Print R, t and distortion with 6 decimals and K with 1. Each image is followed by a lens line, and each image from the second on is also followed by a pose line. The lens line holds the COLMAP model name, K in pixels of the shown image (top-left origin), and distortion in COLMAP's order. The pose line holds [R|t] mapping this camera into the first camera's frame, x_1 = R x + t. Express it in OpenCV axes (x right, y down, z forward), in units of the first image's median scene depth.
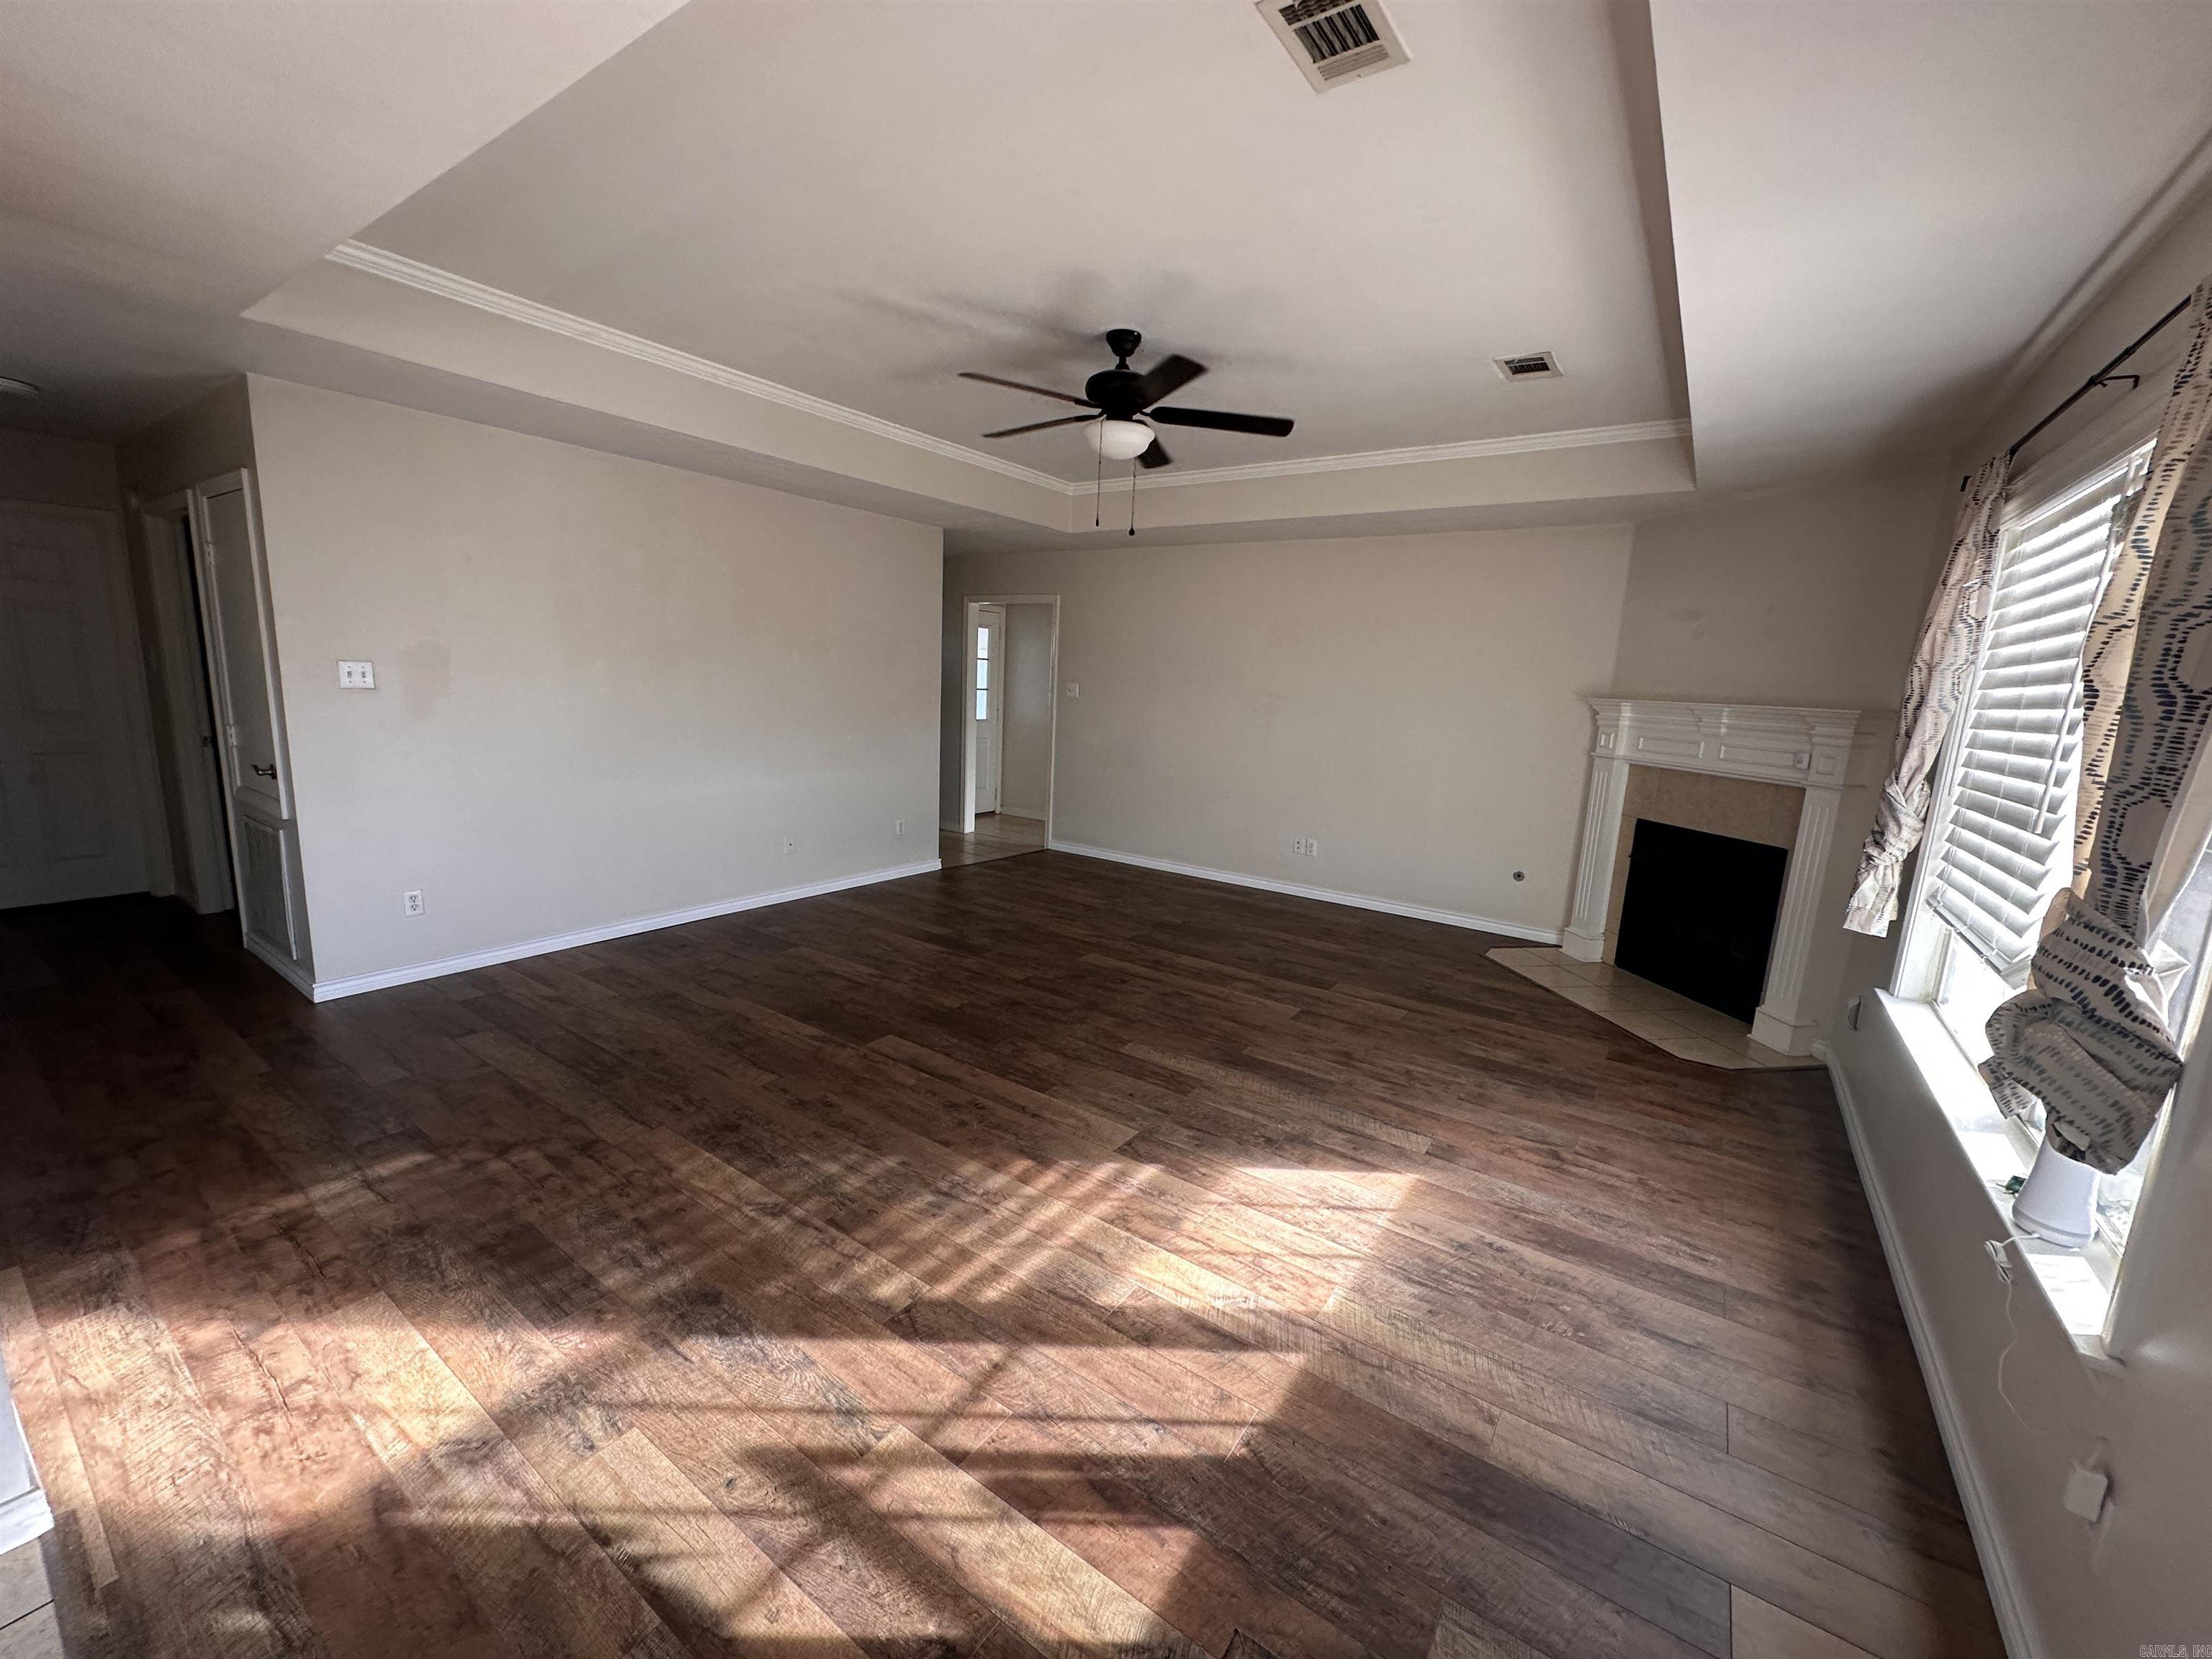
lens RADIAL K [[864.9, 0, 1106.0], [0, 864.9, 829.5], [0, 0, 1]] dist [0.000307, -0.000017]
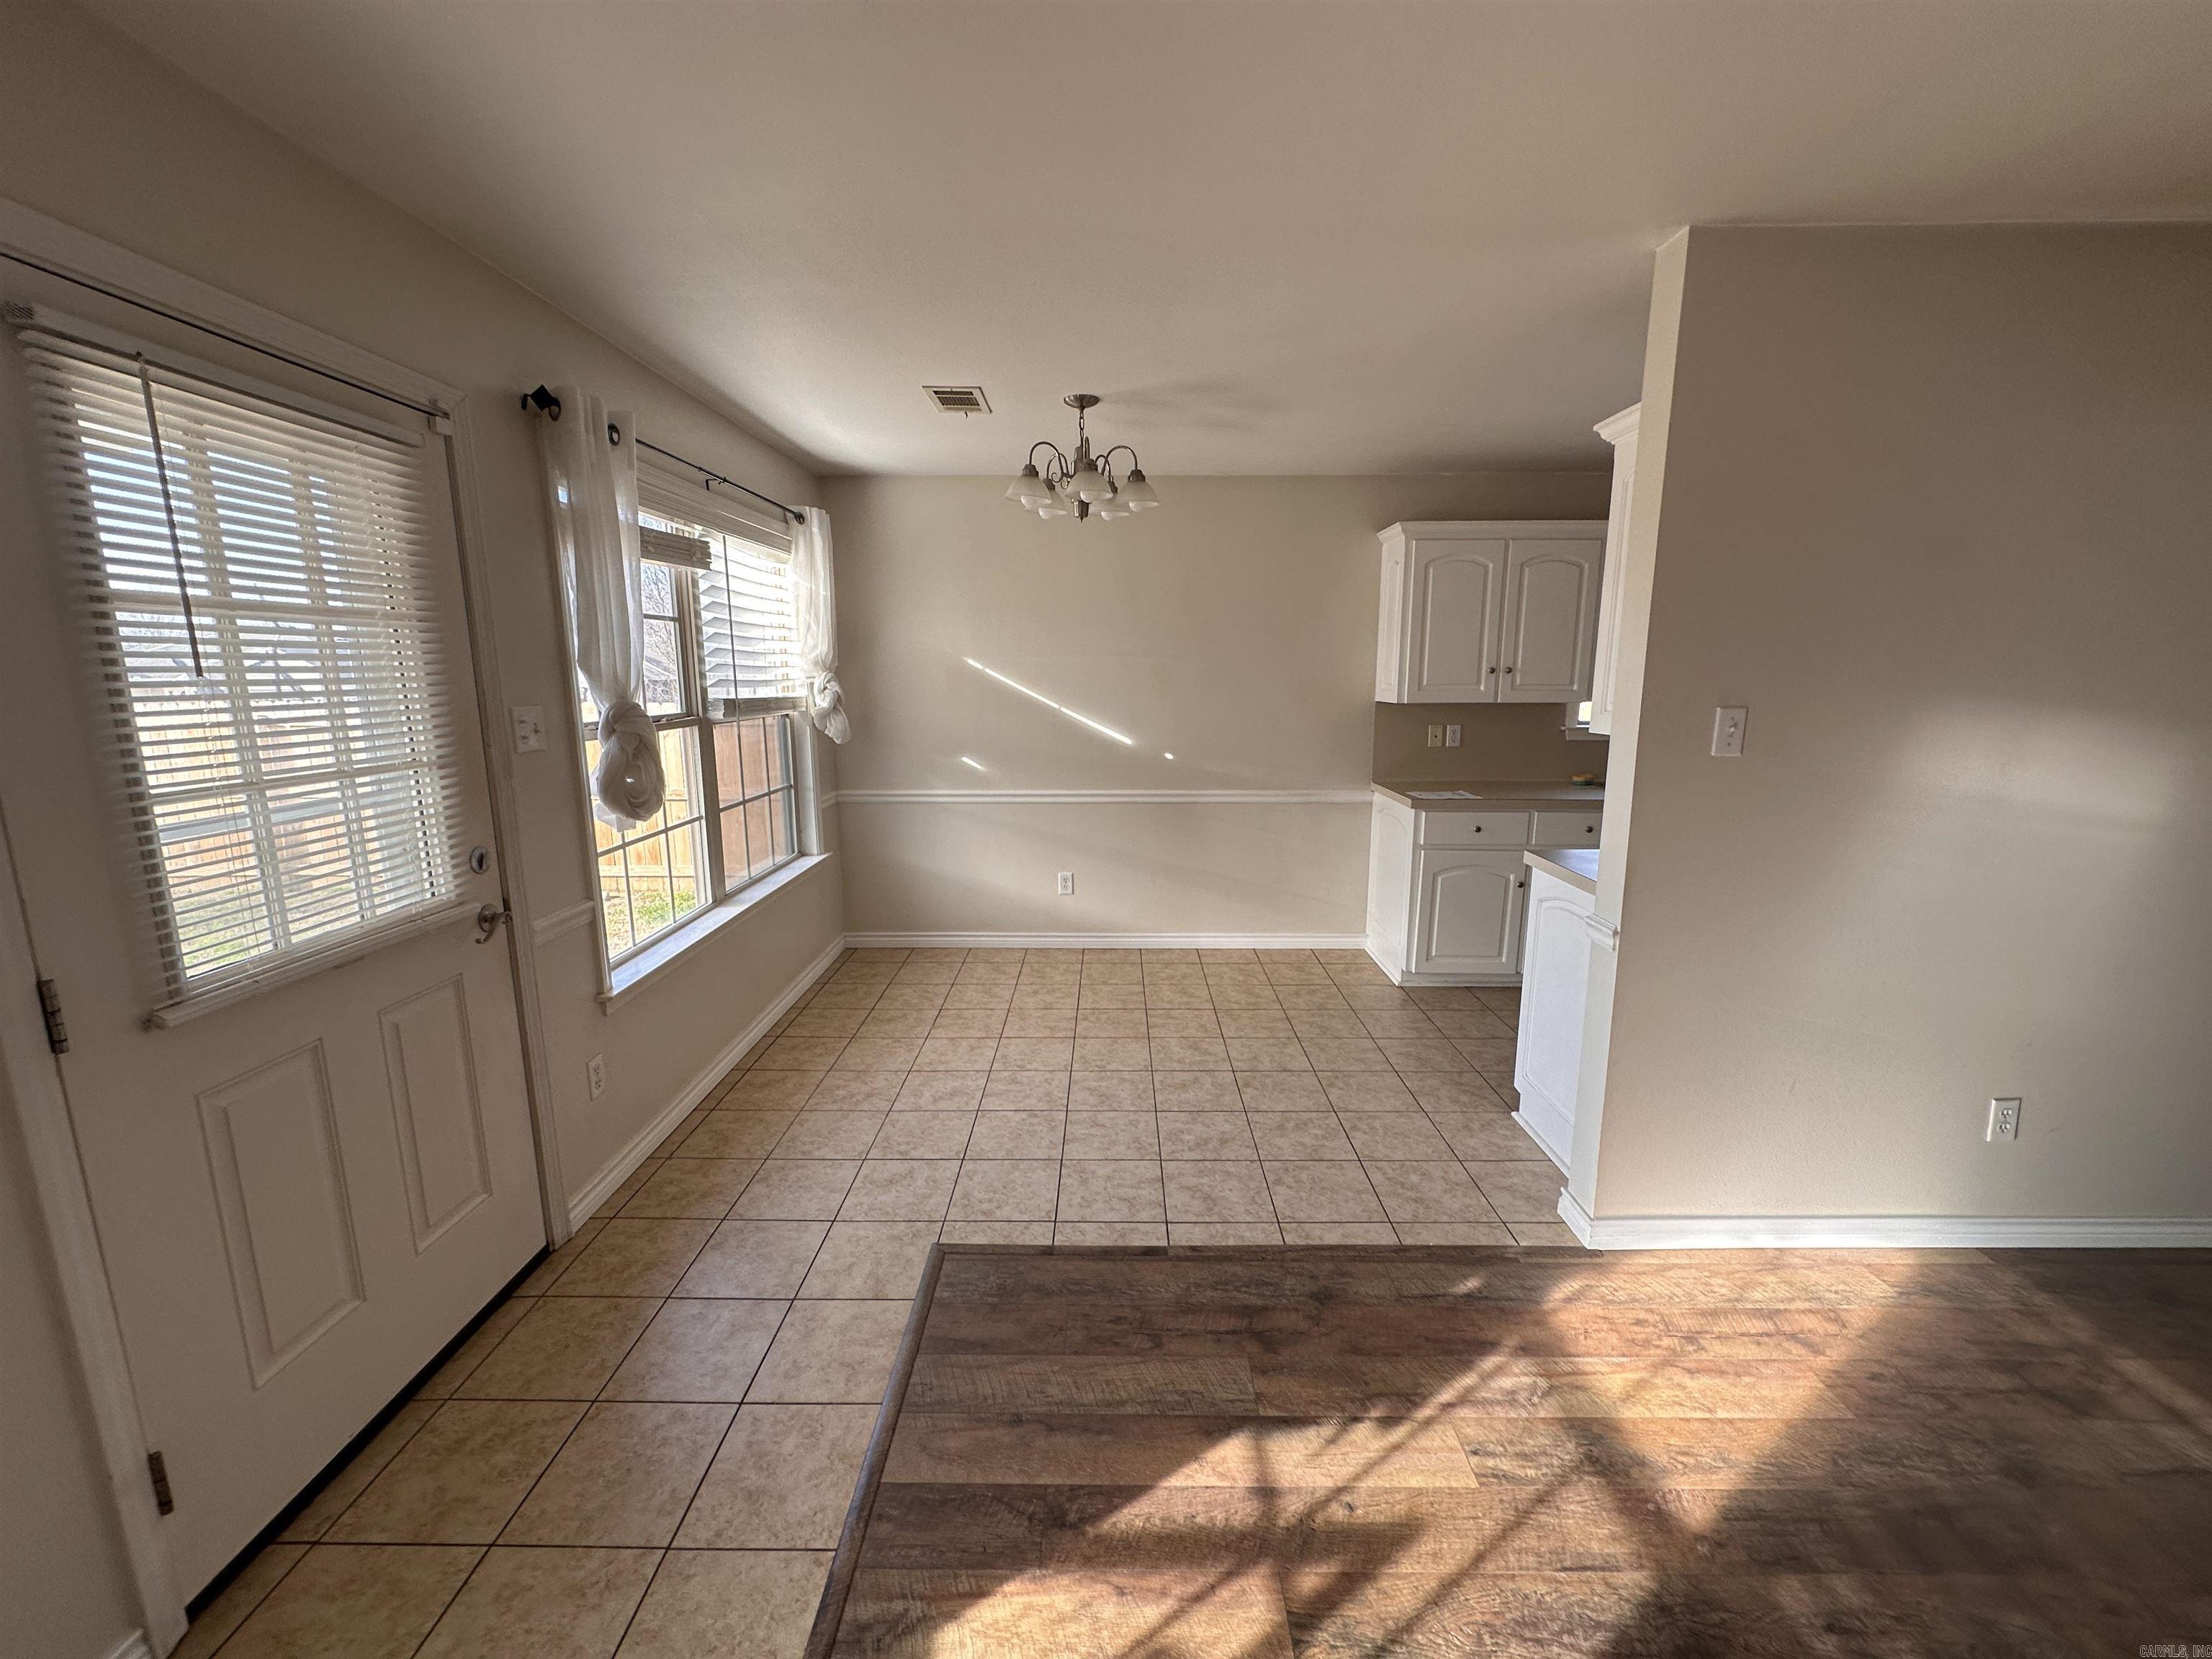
lens RADIAL K [[879.2, 0, 1106.0], [0, 879.2, 829.5], [0, 0, 1]] dist [-0.001330, 0.000275]
pose [[-0.829716, 0.059628, -0.554991, 0.187039], [-0.128929, 0.946919, 0.294486, -0.145280], [0.543091, 0.315894, -0.777986, 0.846780]]
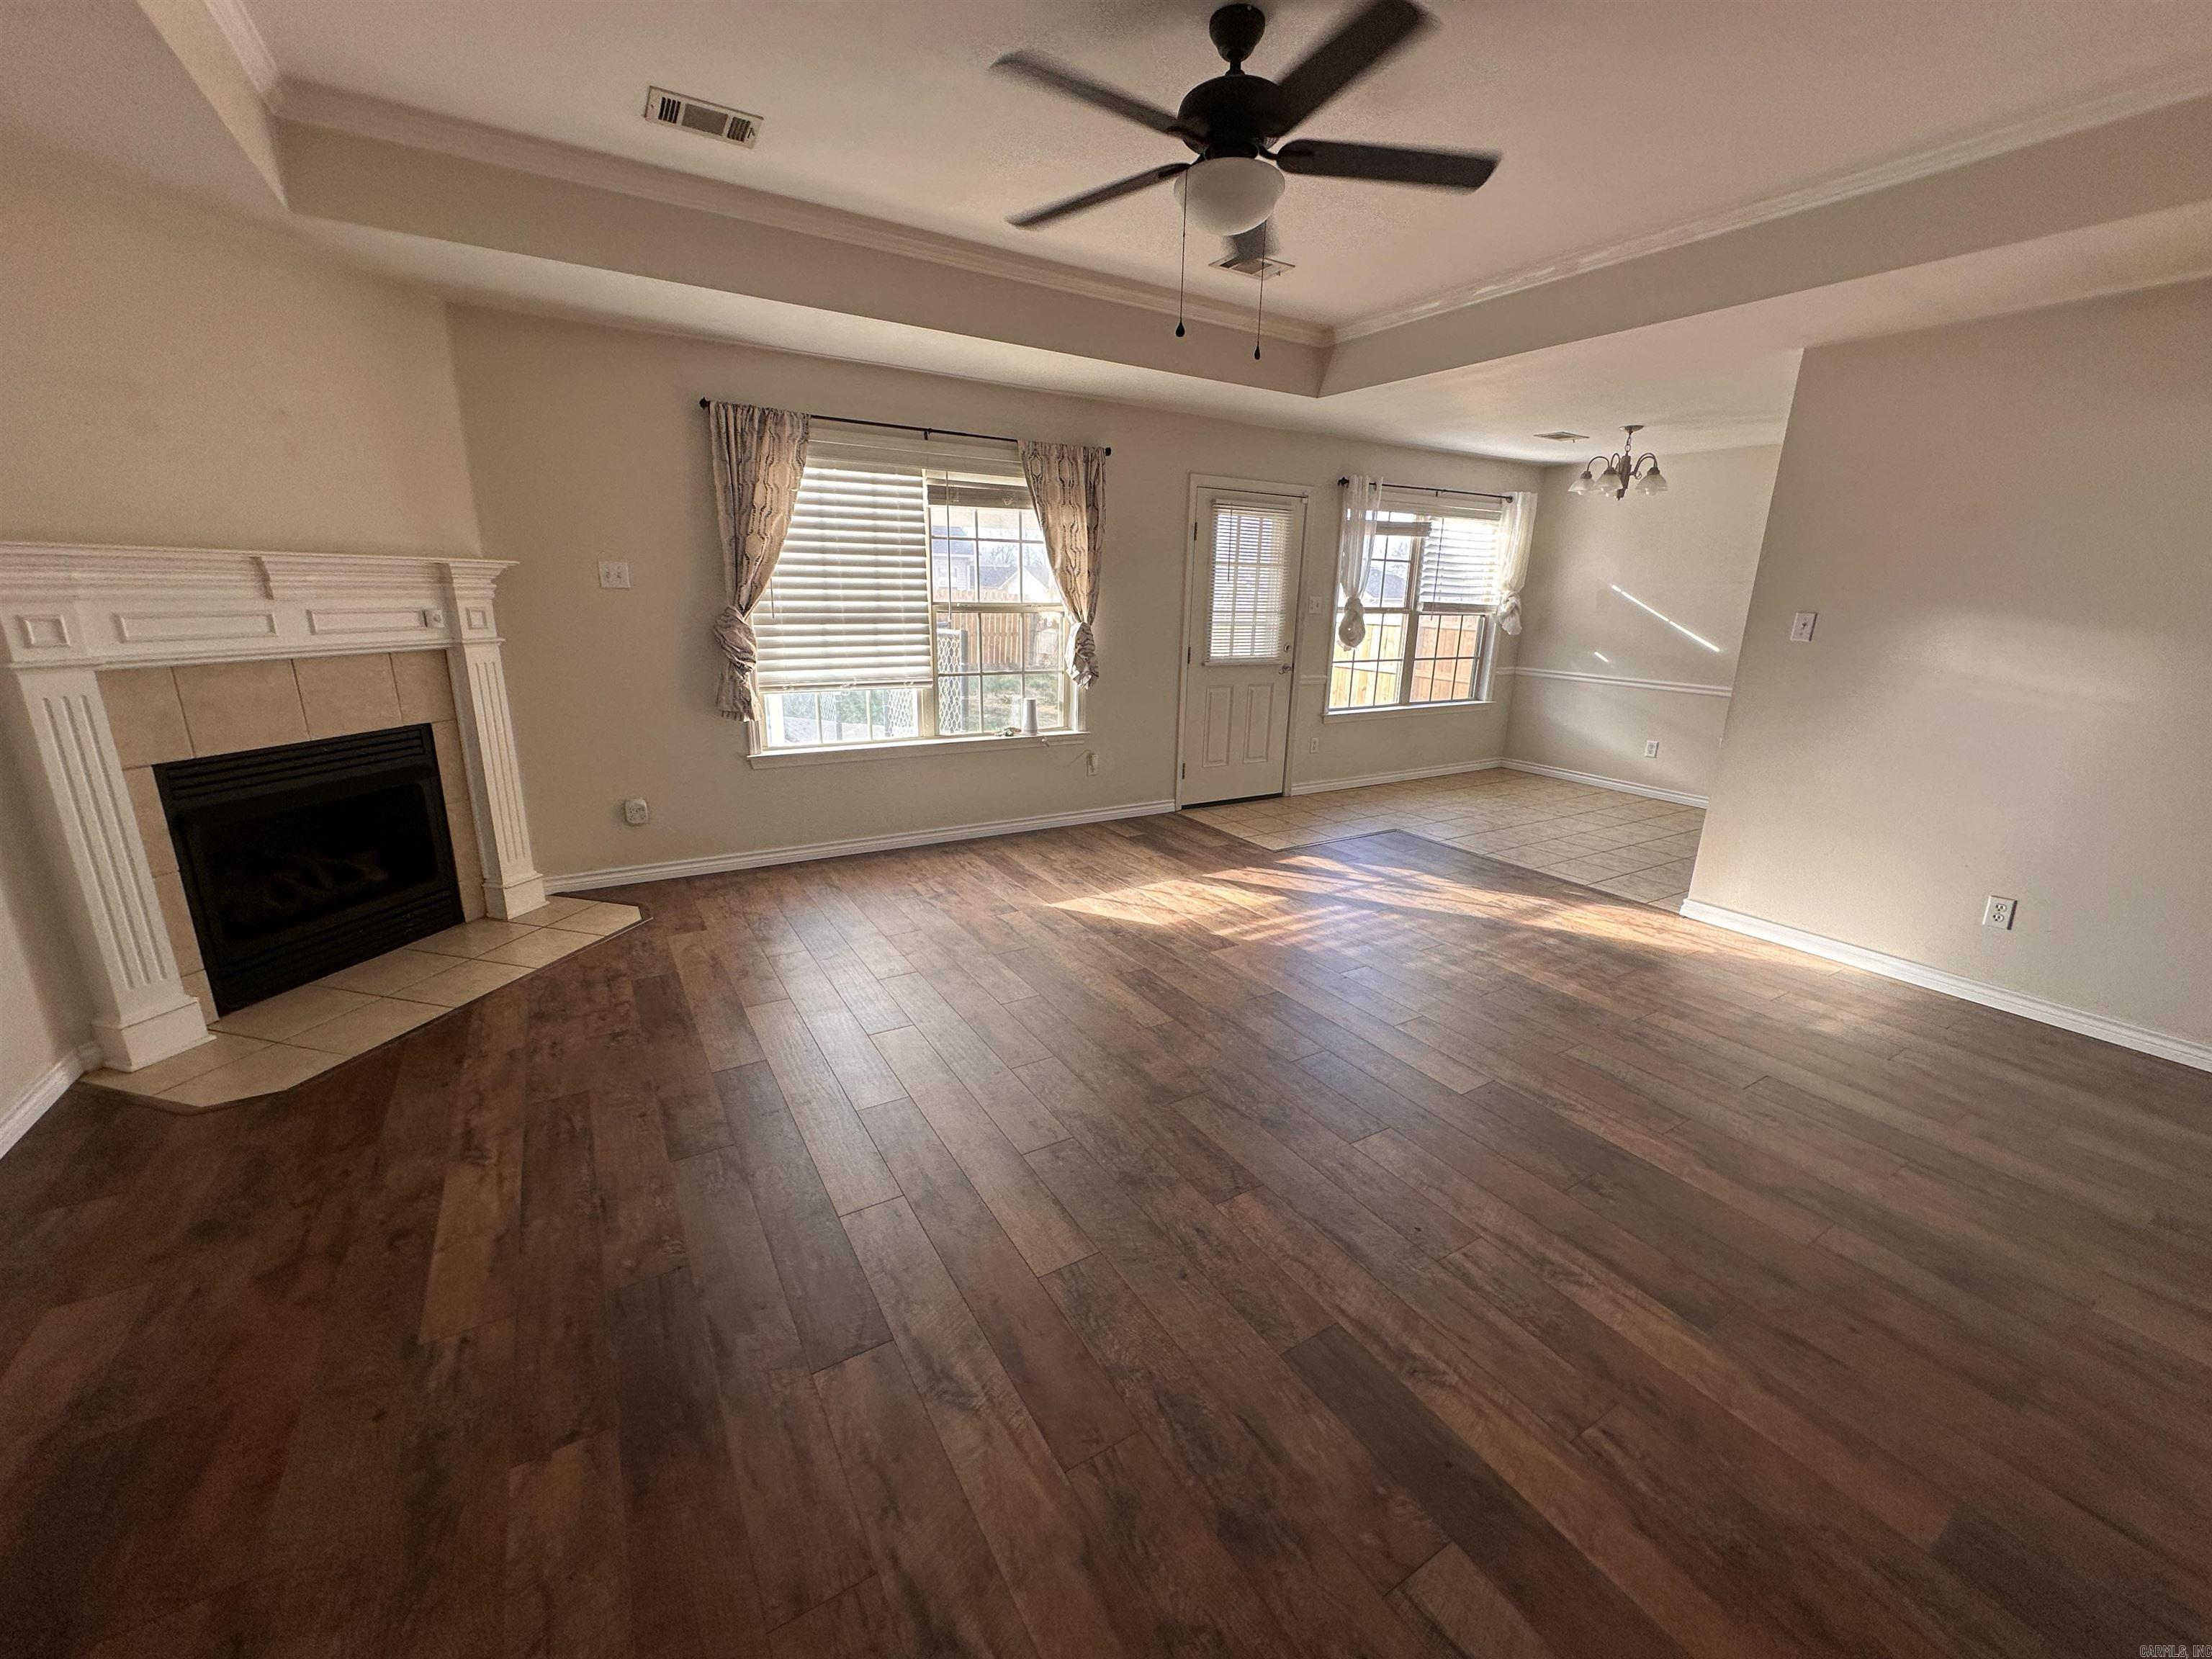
lens RADIAL K [[879.2, 0, 1106.0], [0, 879.2, 829.5], [0, 0, 1]] dist [-0.001330, 0.000275]
pose [[-0.912927, -0.169059, 0.371461, -0.292049], [0.008135, 0.902450, 0.430717, -0.390136], [-0.408042, 0.396235, -0.822496, 2.251326]]
